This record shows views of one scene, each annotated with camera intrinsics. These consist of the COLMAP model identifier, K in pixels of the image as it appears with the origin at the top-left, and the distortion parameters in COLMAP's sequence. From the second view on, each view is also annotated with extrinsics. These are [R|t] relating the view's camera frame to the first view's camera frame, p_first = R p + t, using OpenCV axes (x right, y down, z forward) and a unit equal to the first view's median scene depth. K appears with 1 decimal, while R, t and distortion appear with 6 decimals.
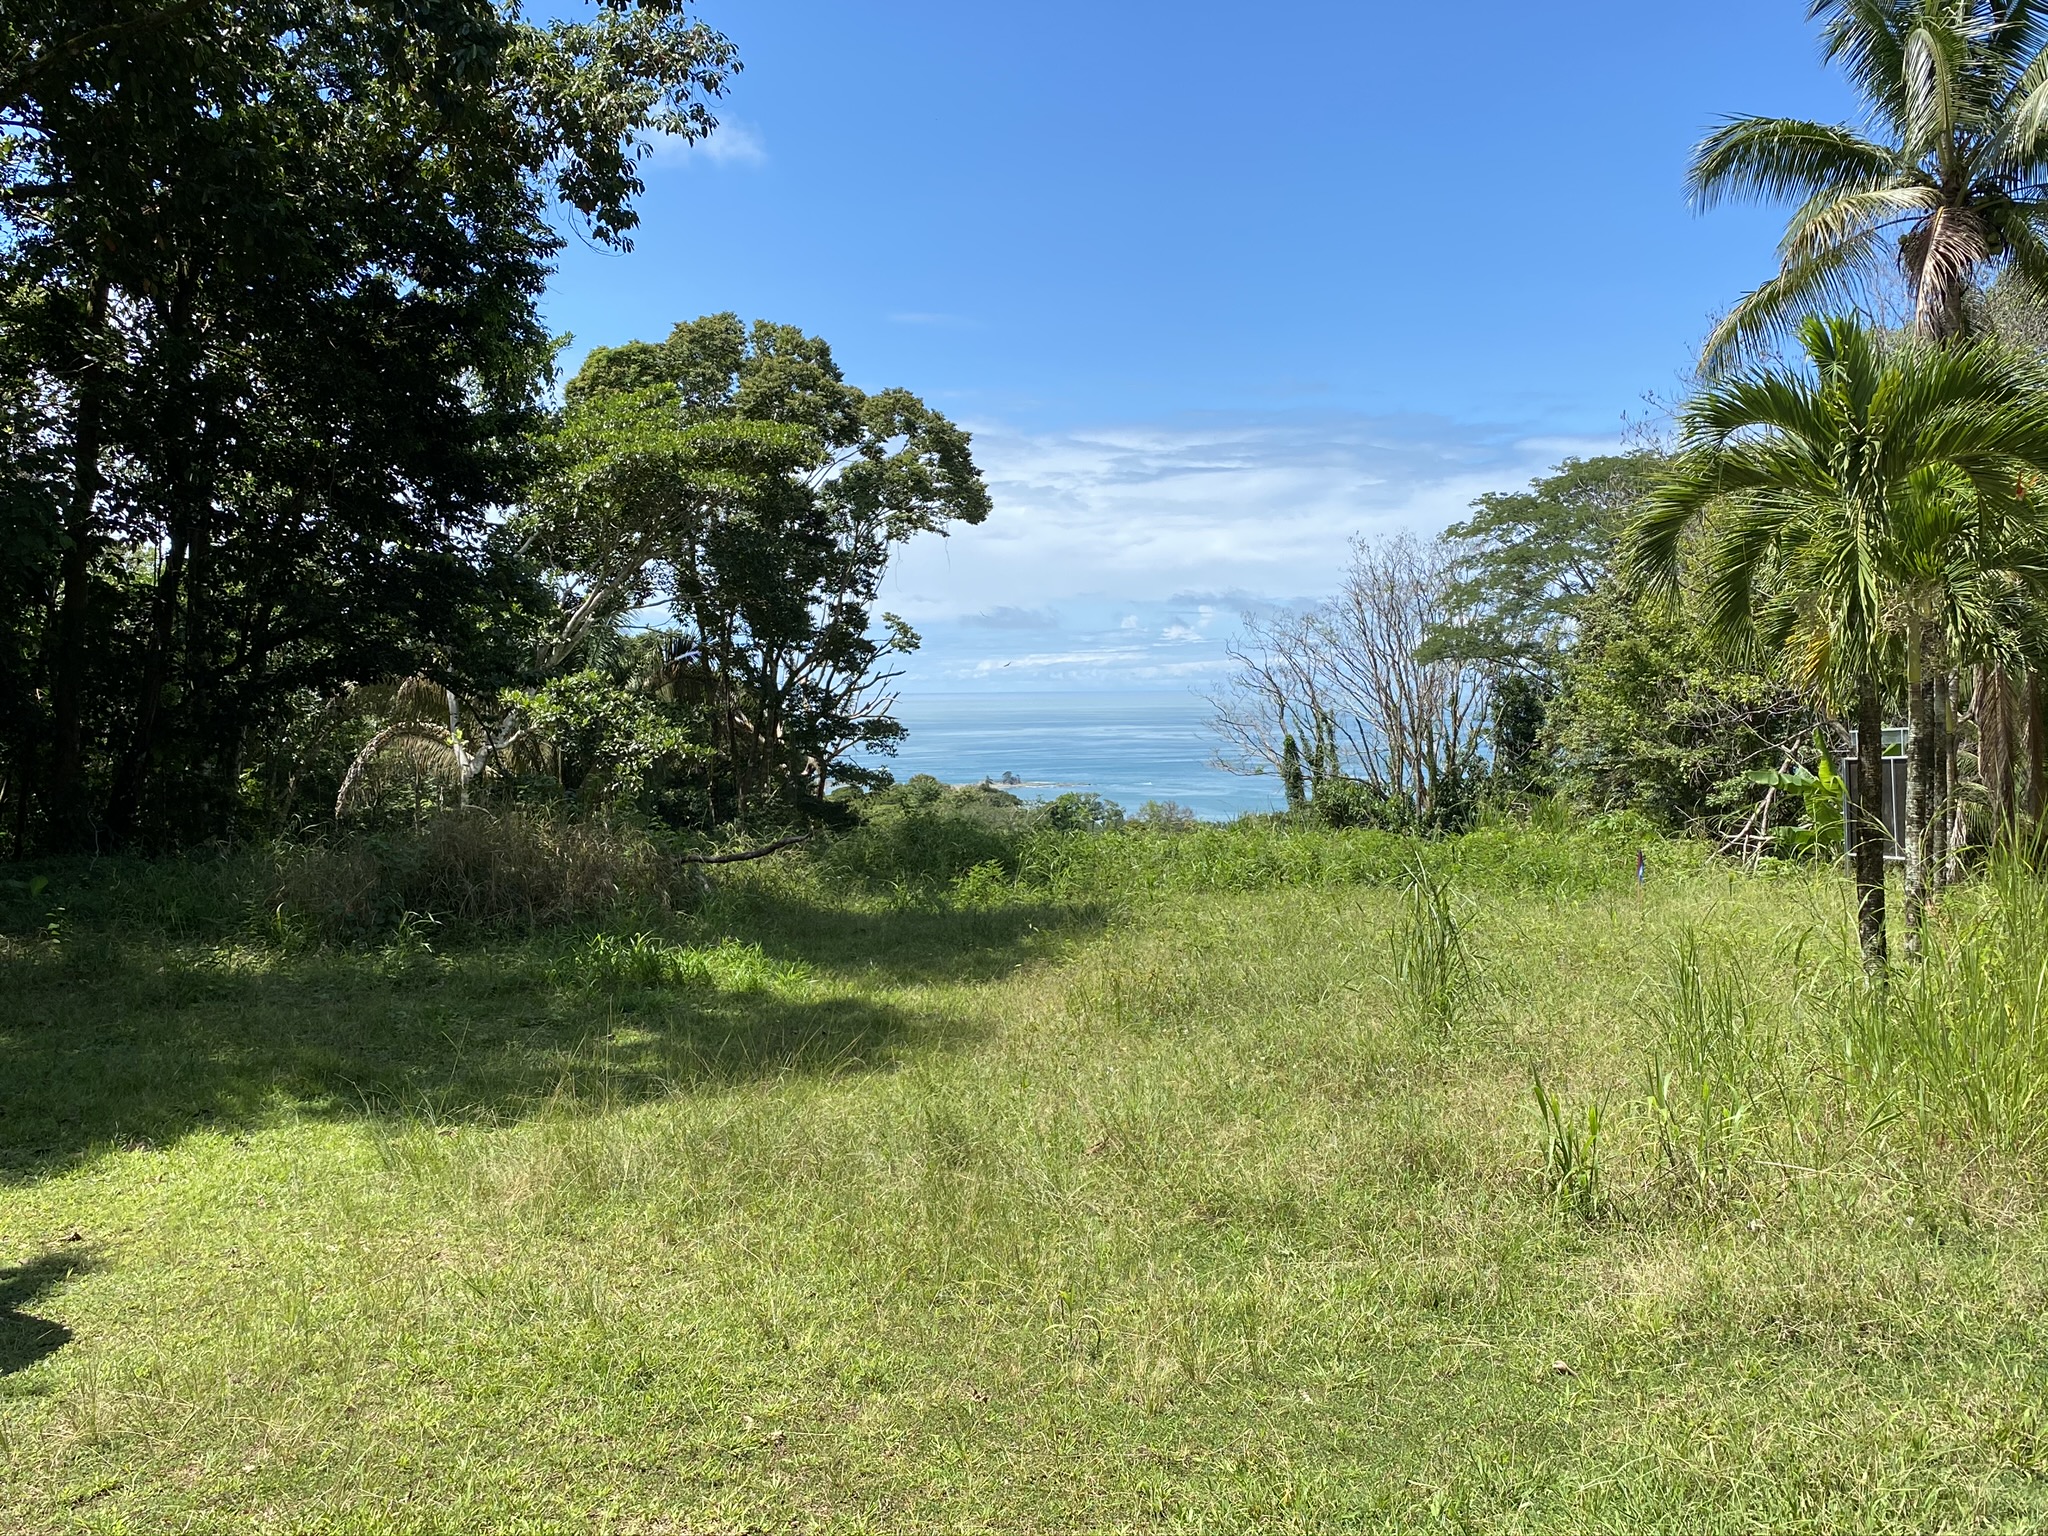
lens RADIAL K [[1835.2, 0, 999.1], [0, 1835.2, 764.9], [0, 0, 1]] dist [0.105246, 0.001530]
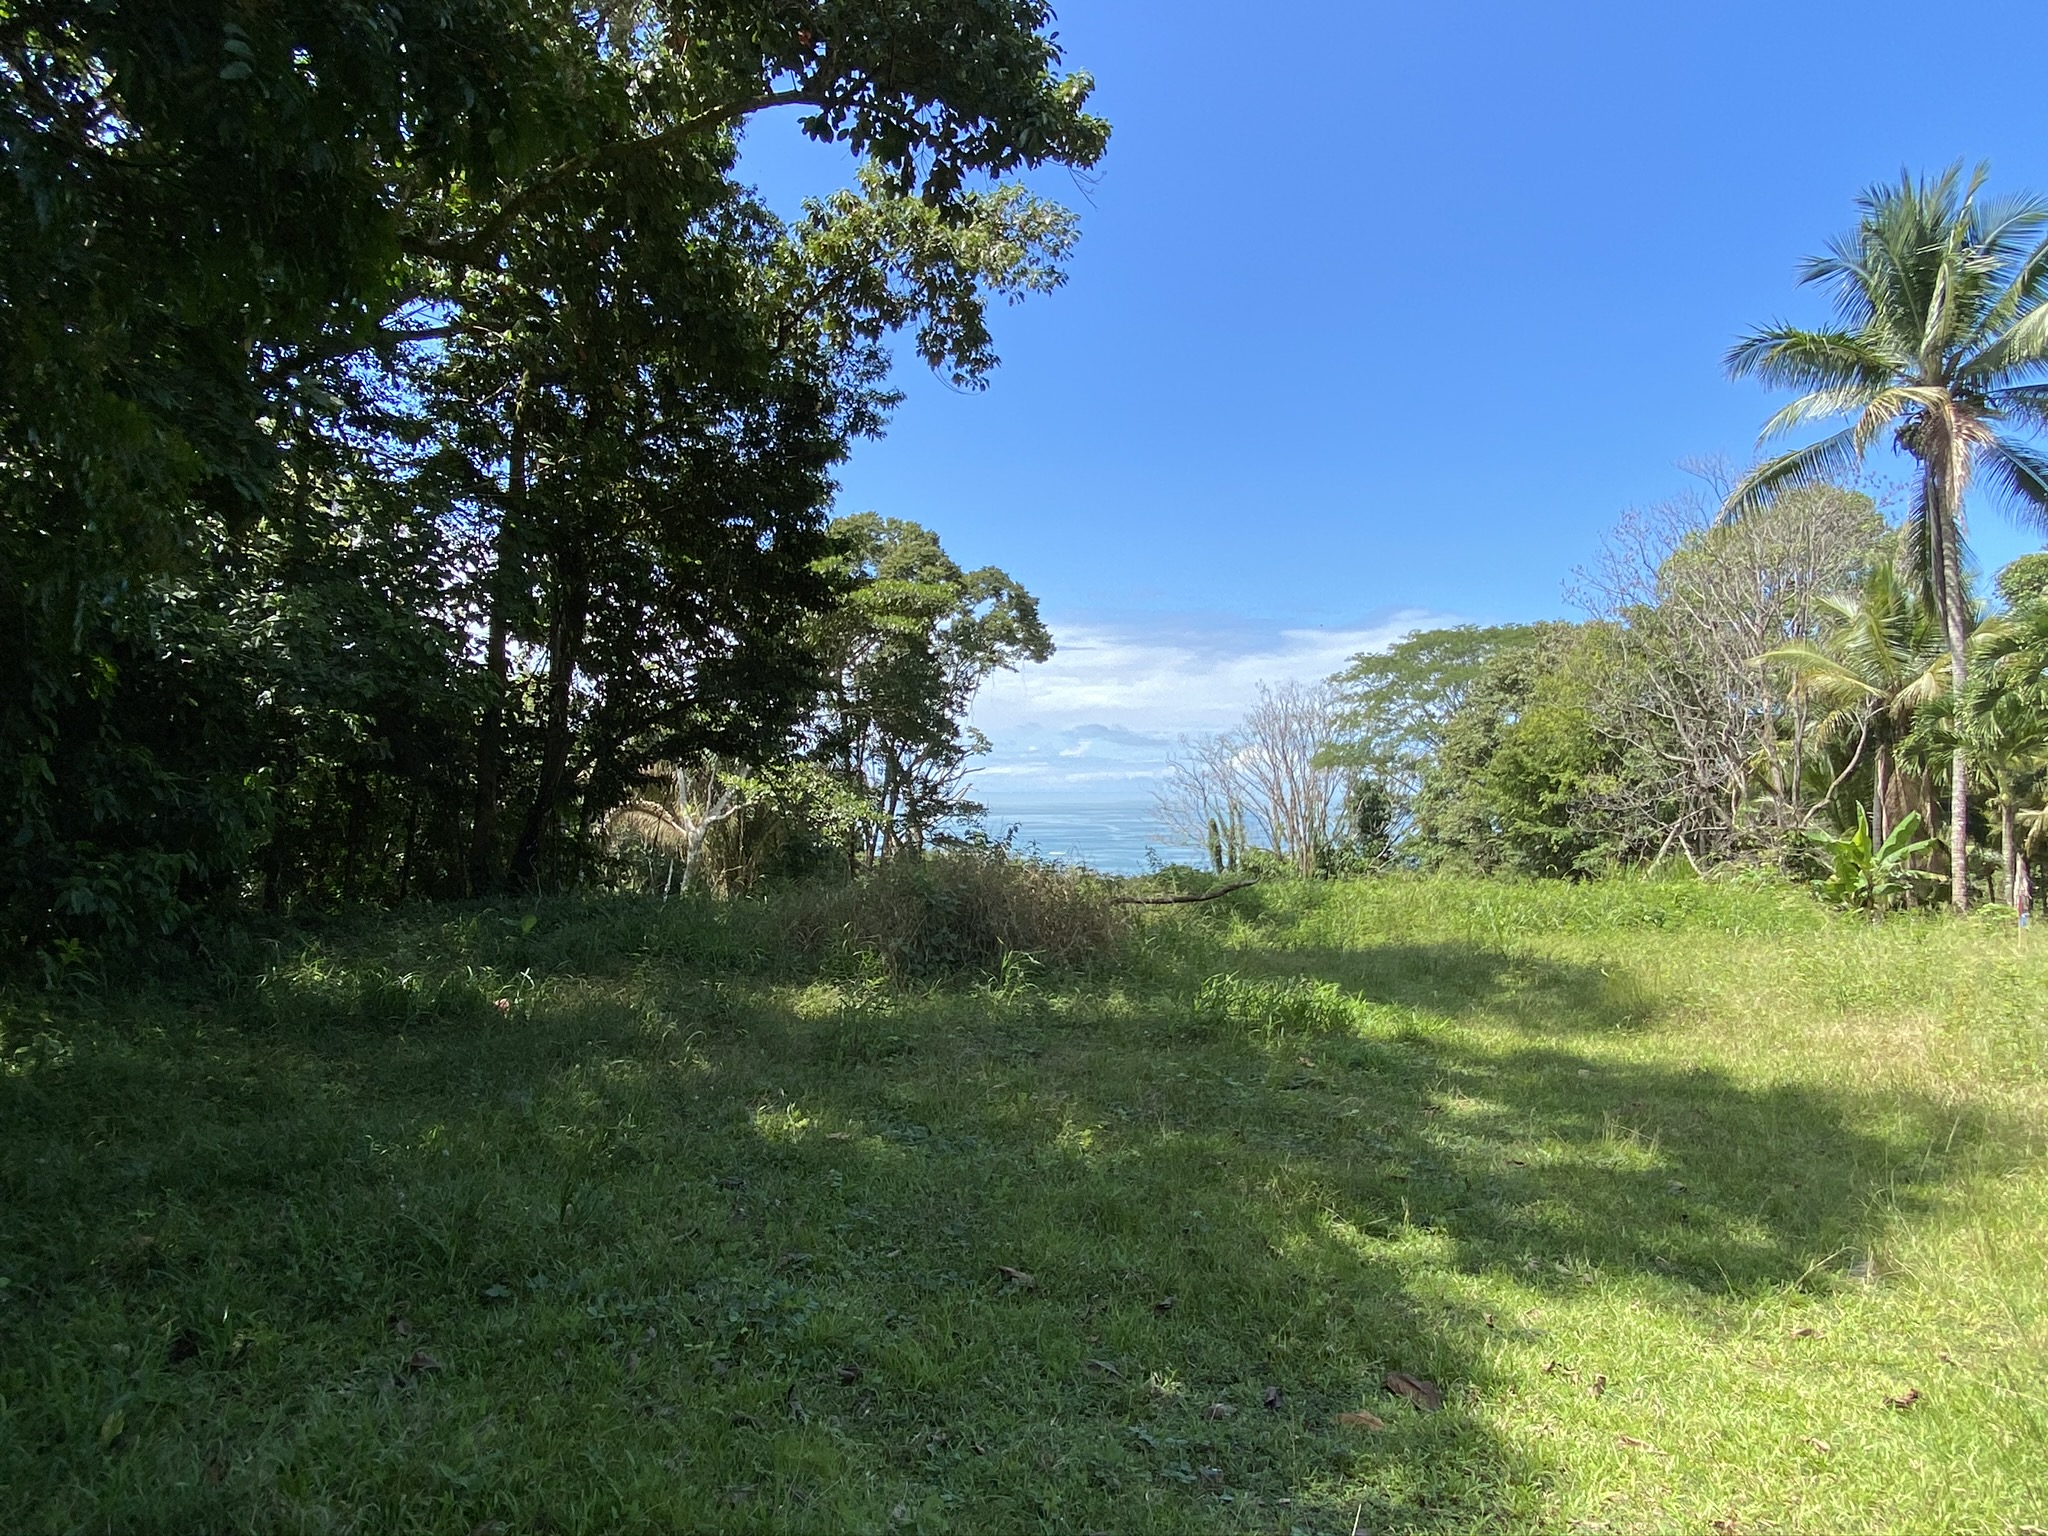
lens RADIAL K [[1202.7, 0, 968.2], [0, 1202.7, 775.5], [0, 0, 1]] dist [0.000209, -0.027949]
pose [[0.999821, 0.009259, 0.016475, -0.079337], [-0.008360, 0.998513, -0.053870, 0.004251], [-0.016949, 0.053723, 0.998412, 0.088042]]
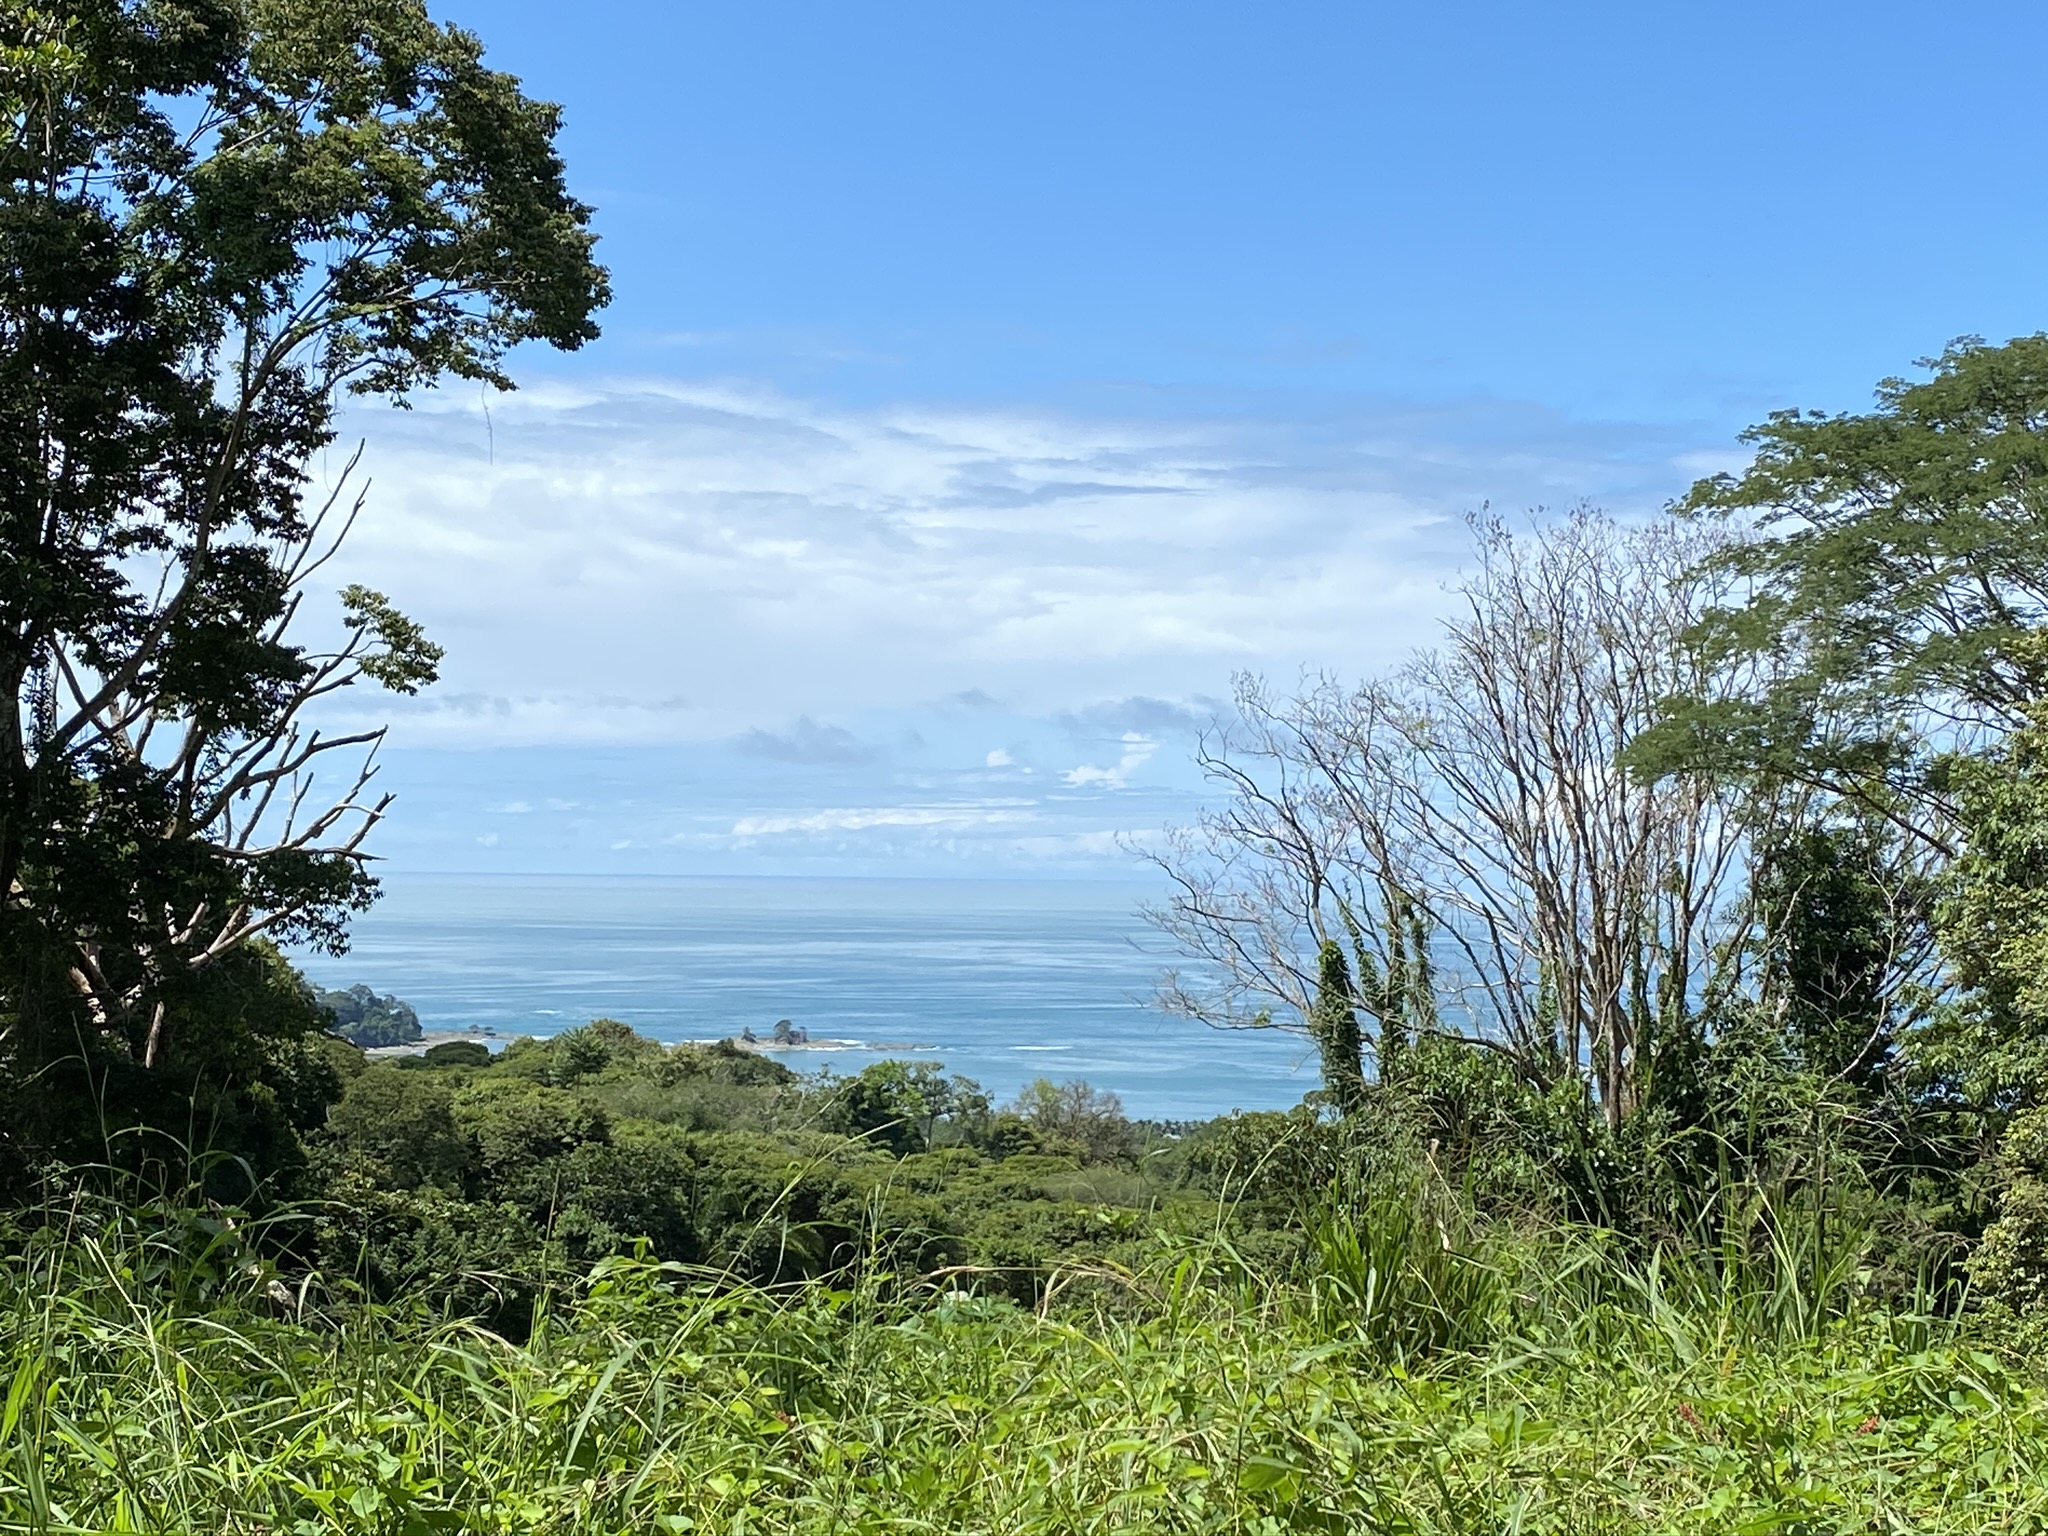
lens RADIAL K [[3252.0, 0, 1024.0], [0, 3252.0, 768.0], [0, 0, 1]] dist [0.235671, -0.789045]
pose [[0.996957, 0.027005, 0.073122, 0.032355], [-0.021461, 0.996910, -0.075565, 0.005844], [-0.074937, 0.073766, 0.994456, 0.304615]]
